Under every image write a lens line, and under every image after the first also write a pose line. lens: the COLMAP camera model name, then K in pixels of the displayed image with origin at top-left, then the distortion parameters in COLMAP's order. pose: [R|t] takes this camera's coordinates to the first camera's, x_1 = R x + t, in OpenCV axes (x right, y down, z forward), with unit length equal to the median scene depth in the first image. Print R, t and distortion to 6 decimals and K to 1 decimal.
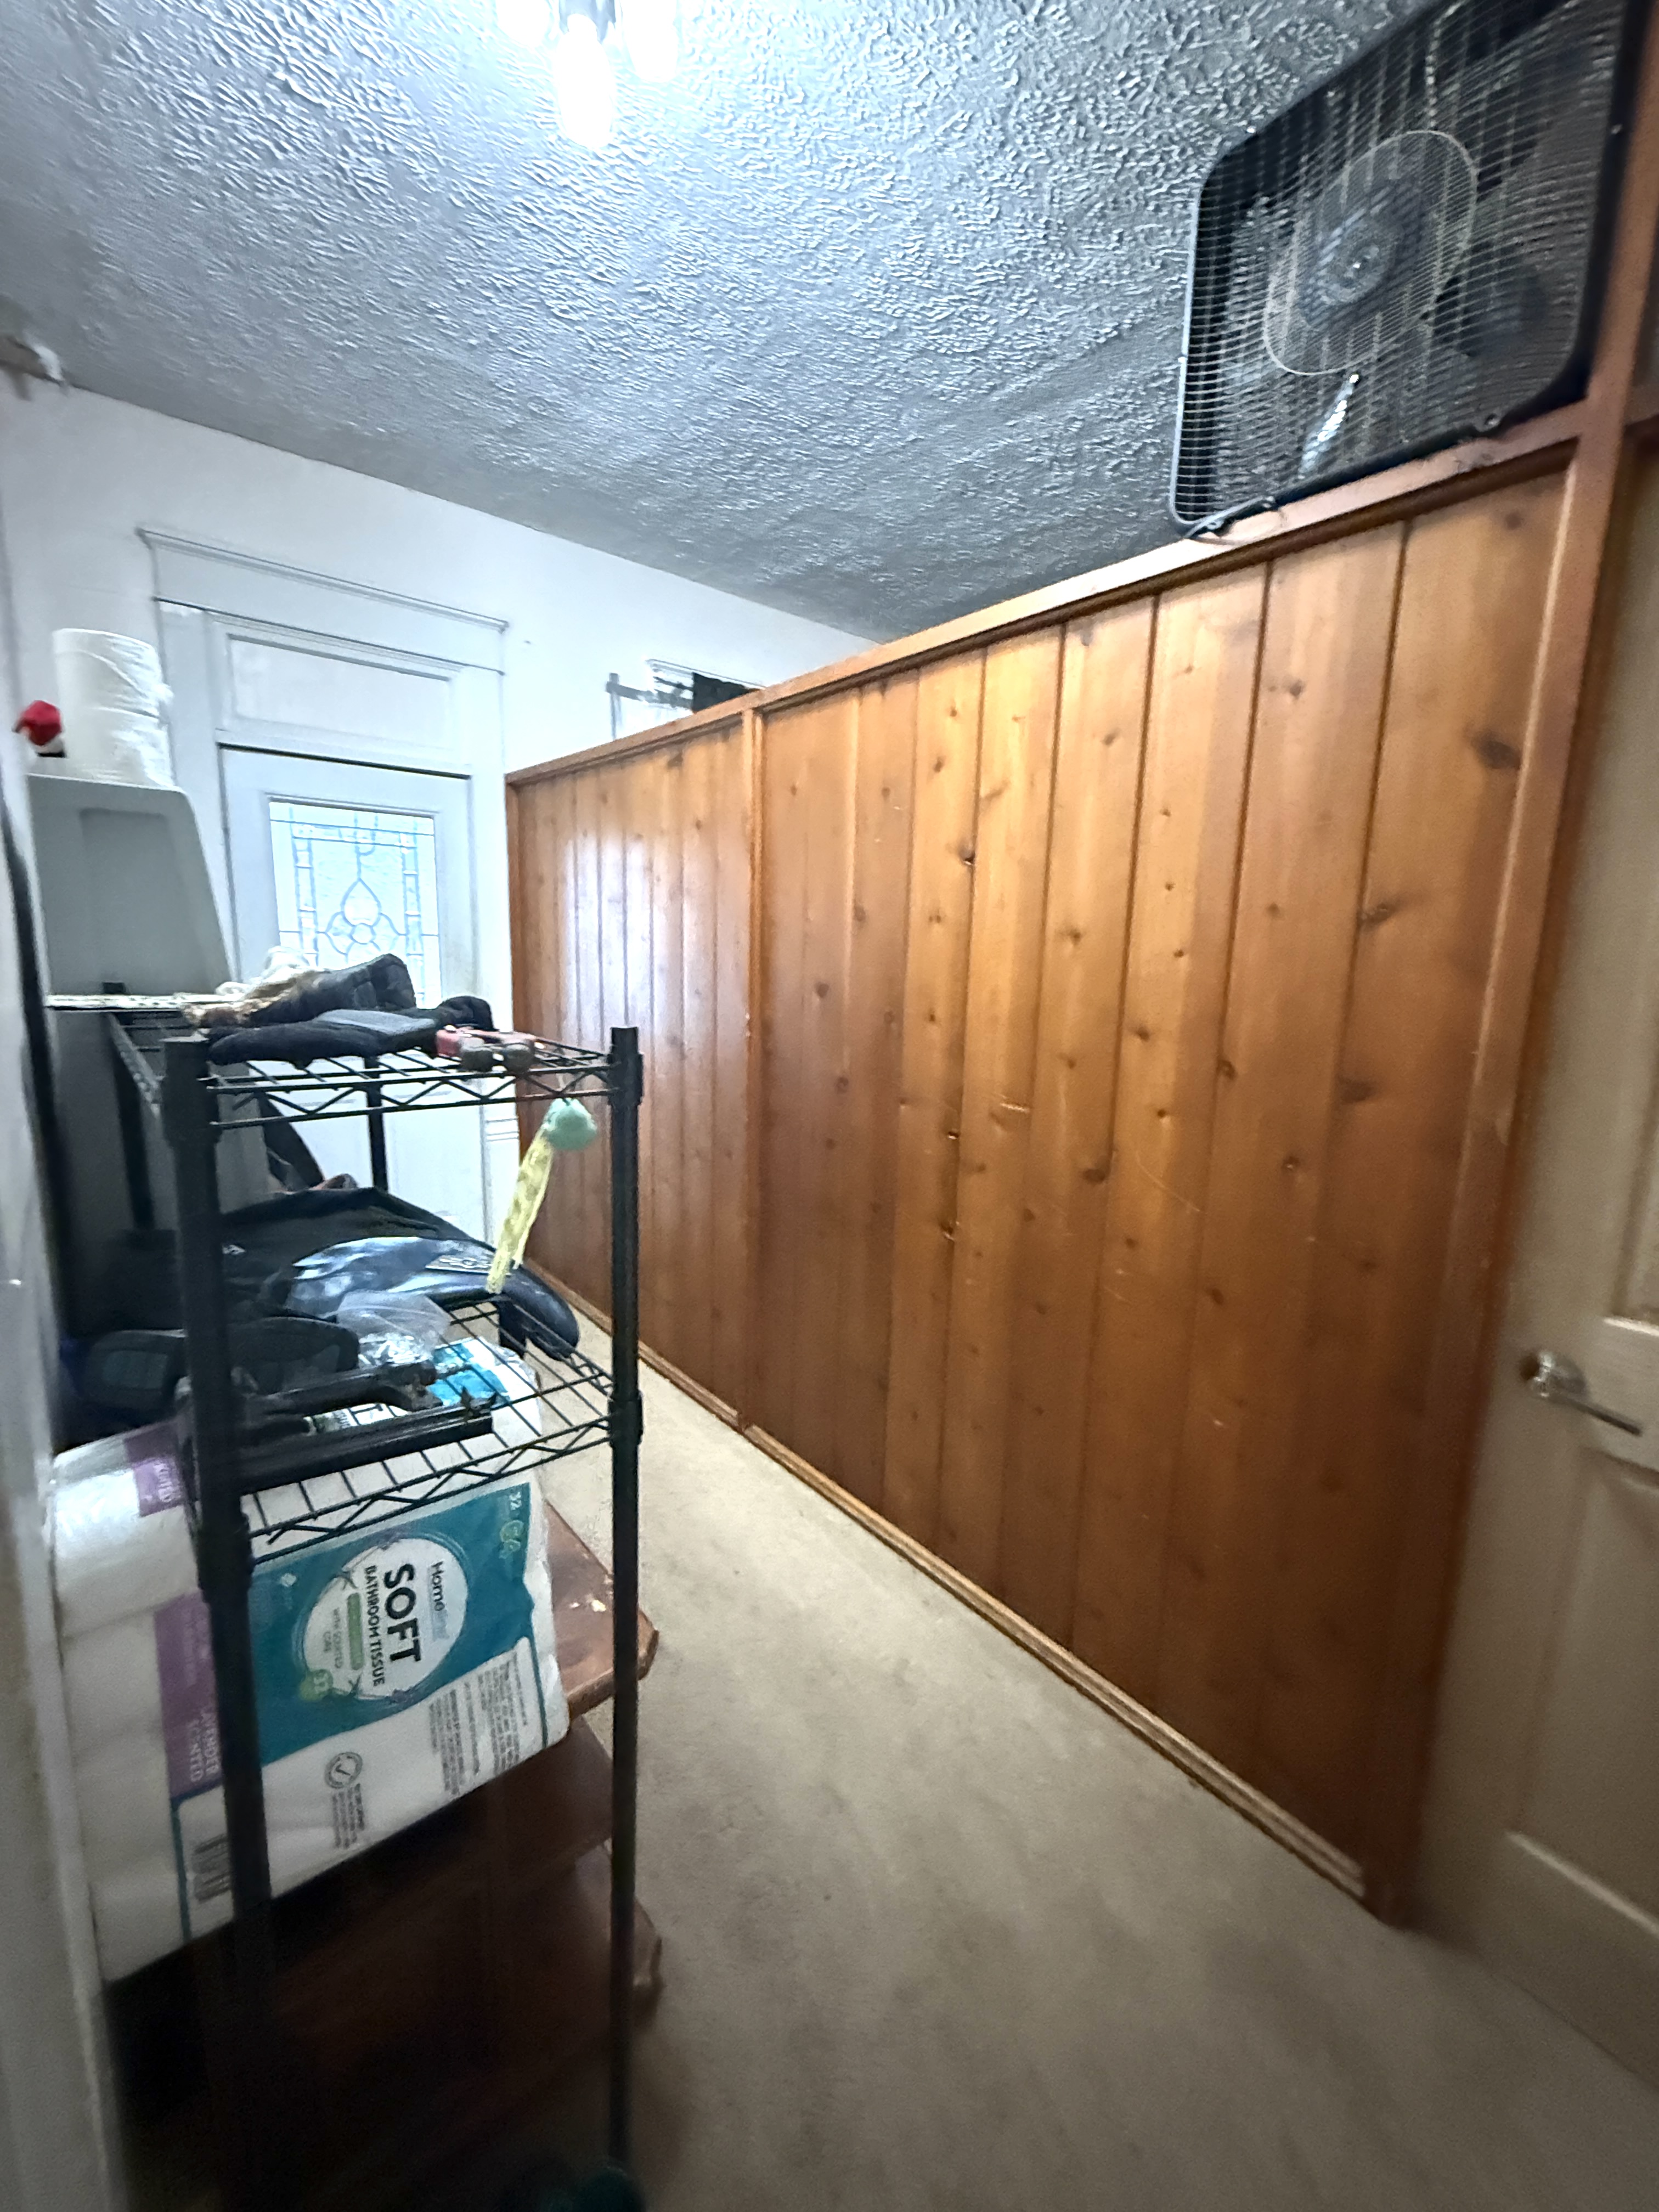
lens RADIAL K [[868.6, 0, 836.6], [0, 868.6, 1099.5], [0, 0, 1]] dist [0.000176, 0.000048]
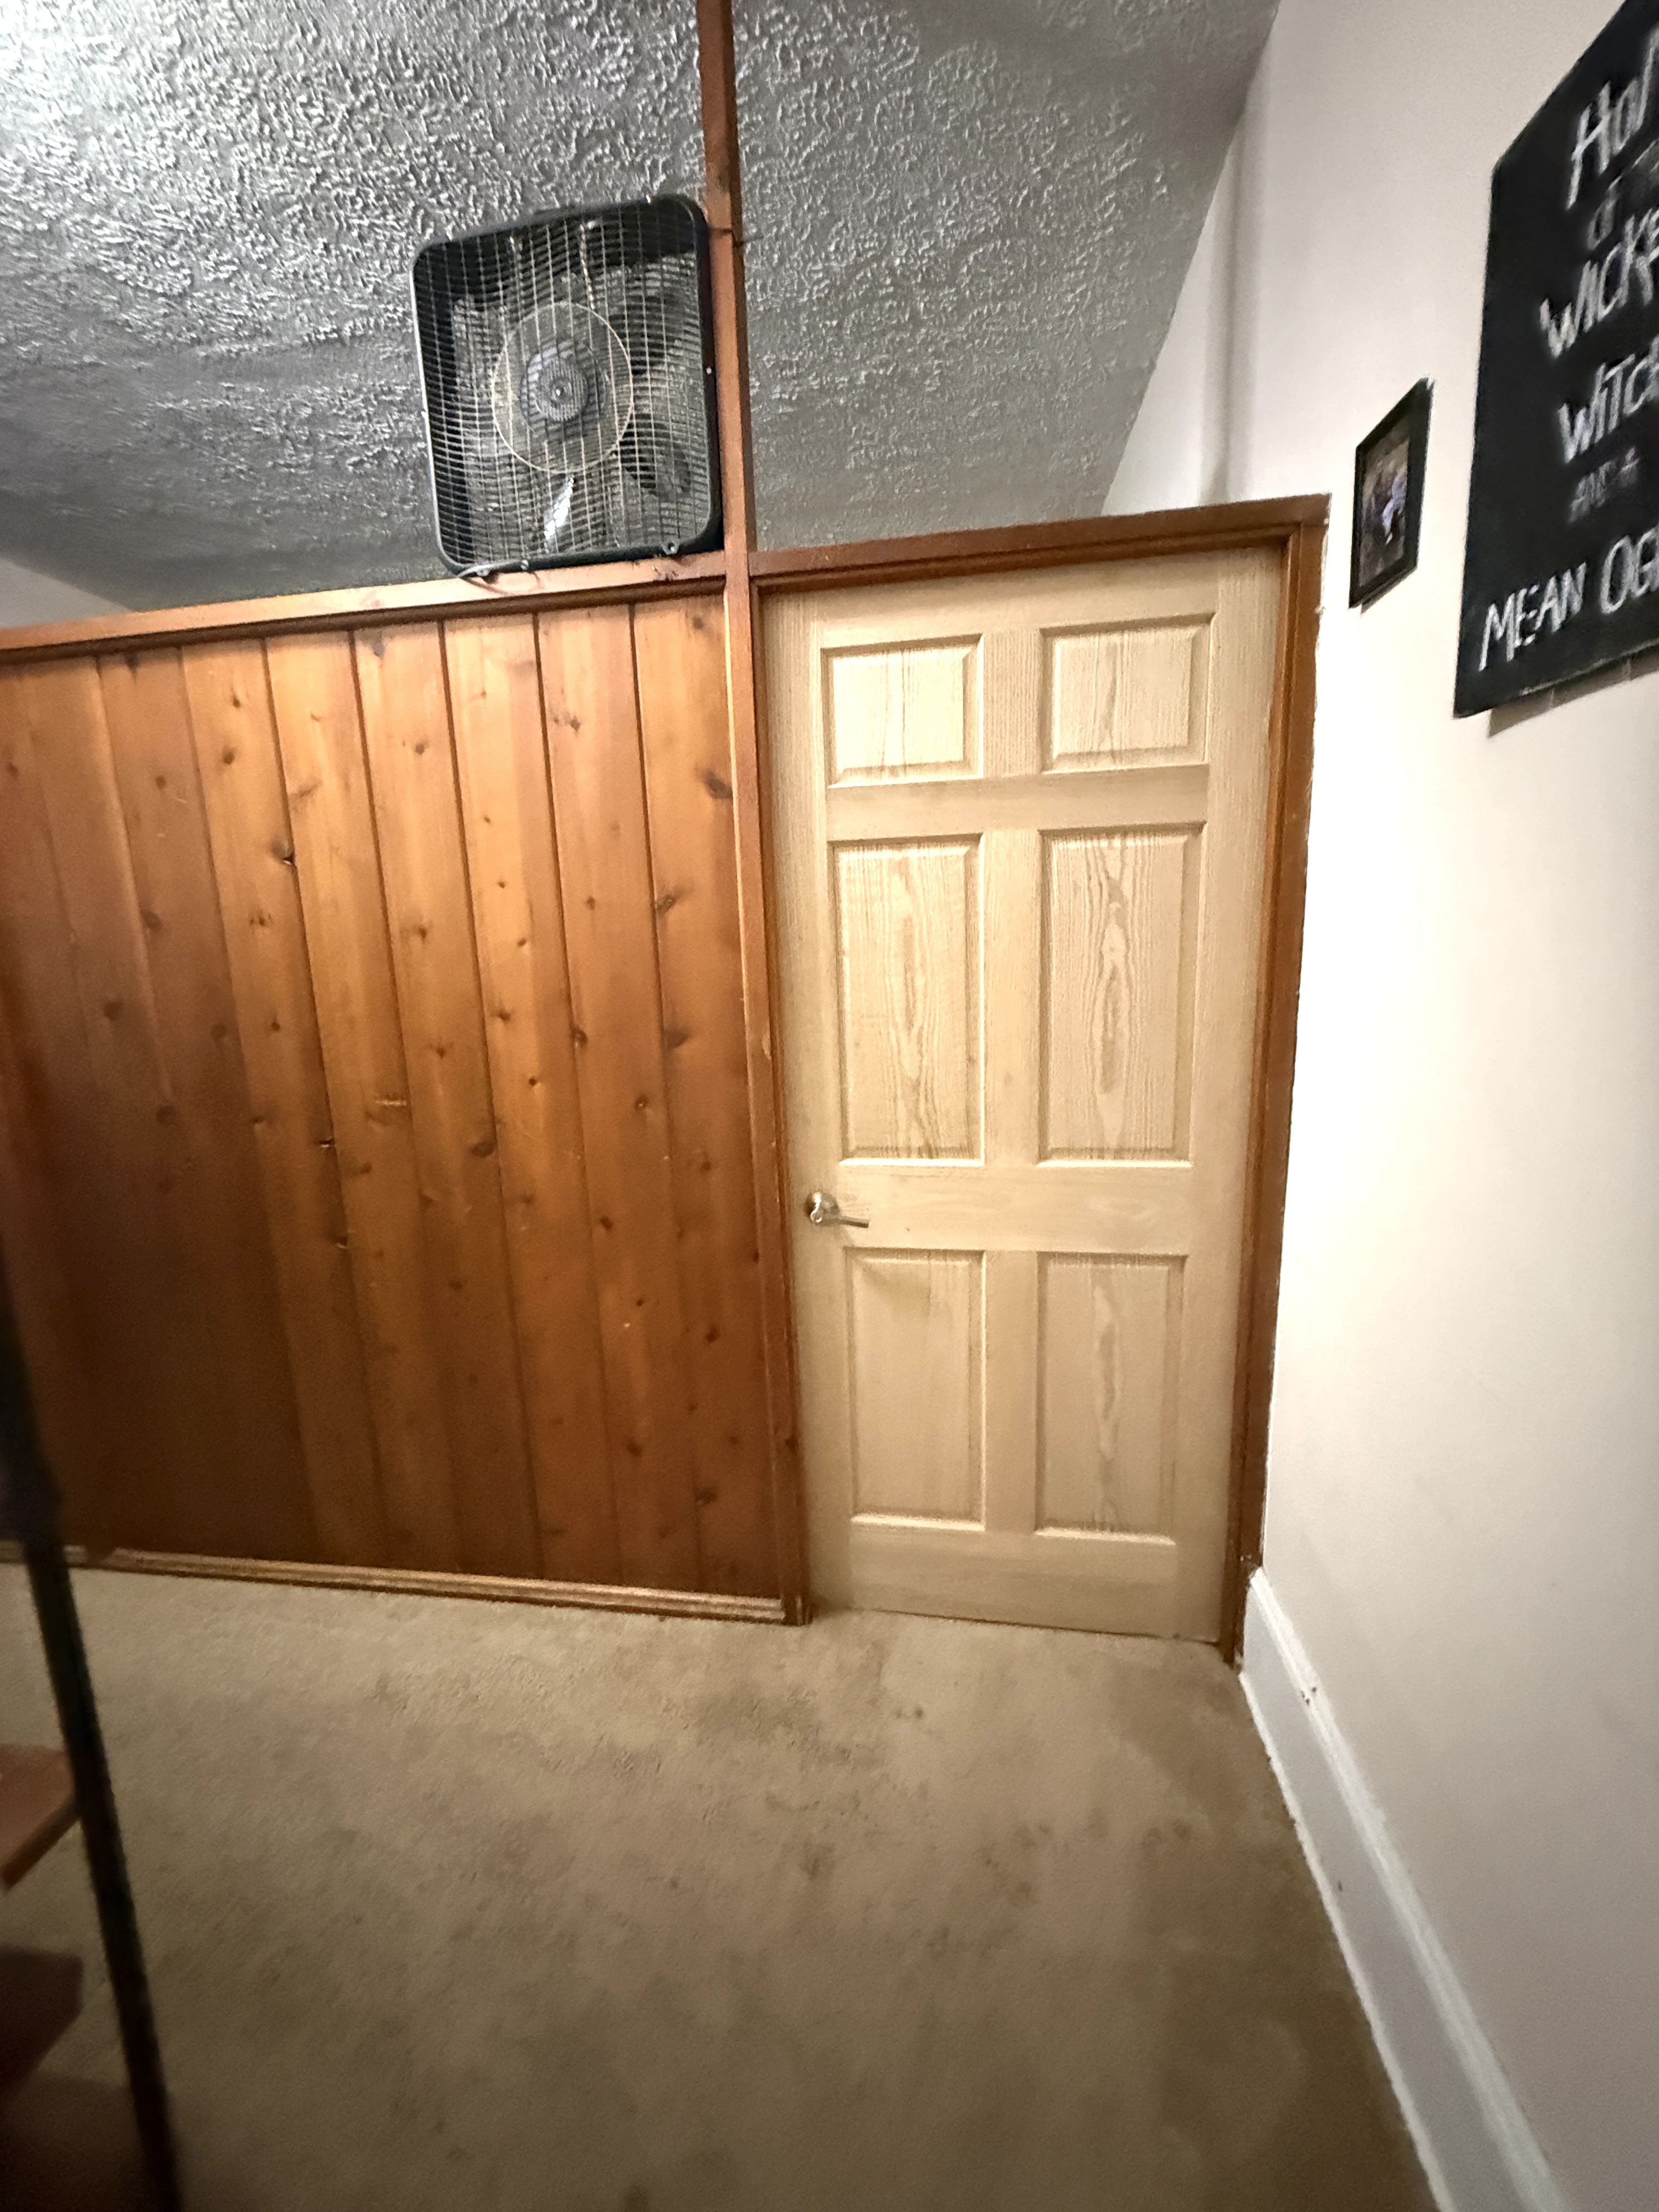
lens RADIAL K [[868.6, 0, 825.4], [0, 868.6, 1094.4], [0, 0, 1]] dist [0.000176, 0.000048]
pose [[0.748406, -0.169035, 0.641338, -0.072291], [0.168762, 0.983684, 0.062330, 0.024392], [-0.641410, 0.061586, 0.764722, -0.118446]]
